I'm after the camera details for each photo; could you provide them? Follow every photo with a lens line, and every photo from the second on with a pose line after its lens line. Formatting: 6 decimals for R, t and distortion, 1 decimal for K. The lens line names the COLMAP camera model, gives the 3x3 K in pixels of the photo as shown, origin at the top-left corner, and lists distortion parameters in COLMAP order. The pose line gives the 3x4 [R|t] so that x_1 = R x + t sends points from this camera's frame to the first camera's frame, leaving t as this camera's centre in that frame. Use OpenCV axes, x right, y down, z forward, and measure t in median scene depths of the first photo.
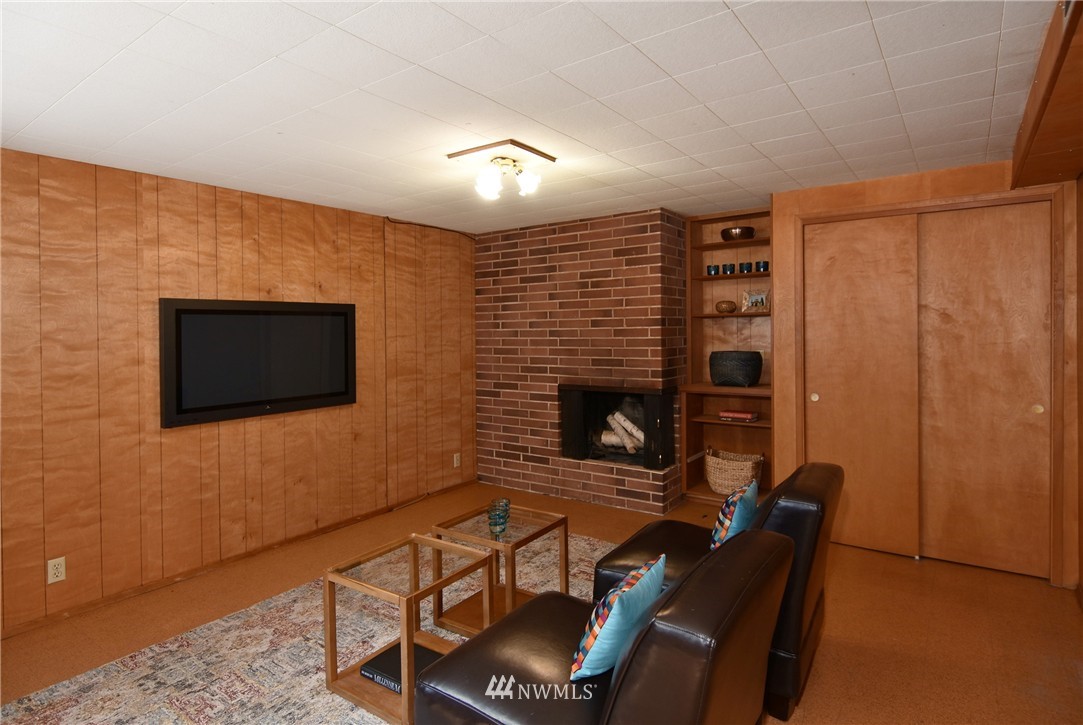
lens RADIAL K [[587.8, 0, 548.0], [0, 587.8, 319.9], [0, 0, 1]] dist [-0.000271, -0.001011]
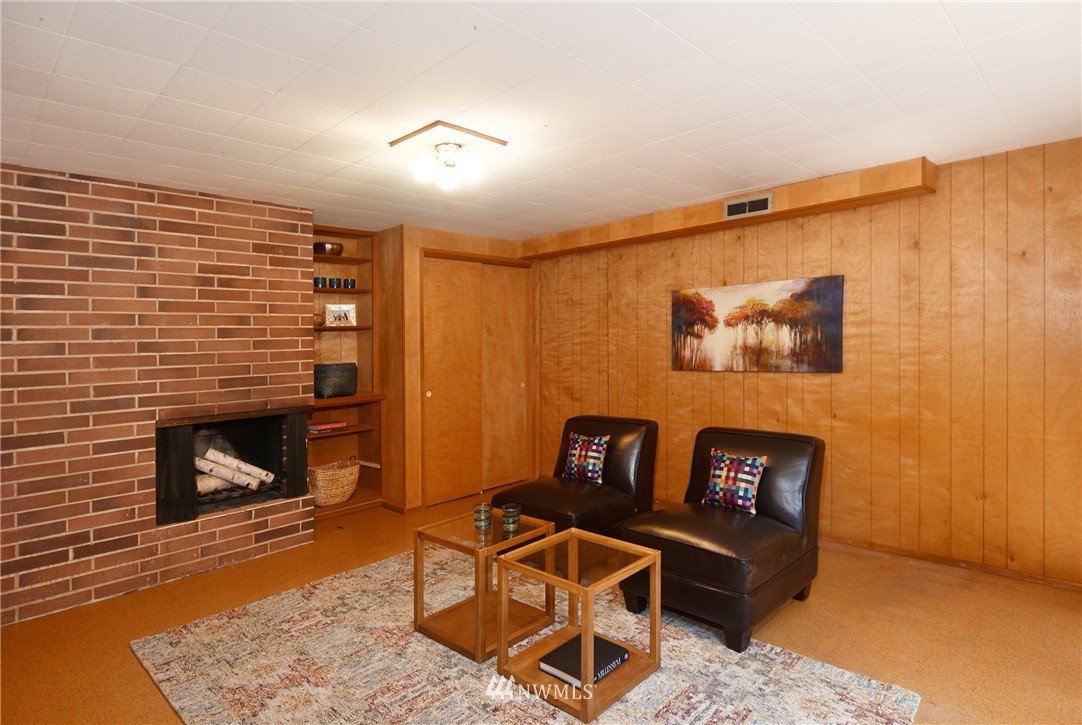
lens RADIAL K [[579.2, 0, 560.5], [0, 579.2, 353.0], [0, 0, 1]] dist [-0.001989, -0.002519]
pose [[0.131105, -0.004478, 0.991358, -0.621647], [0.015313, 0.999880, 0.002492, 0.037521], [-0.991250, 0.014854, 0.131157, 0.465228]]
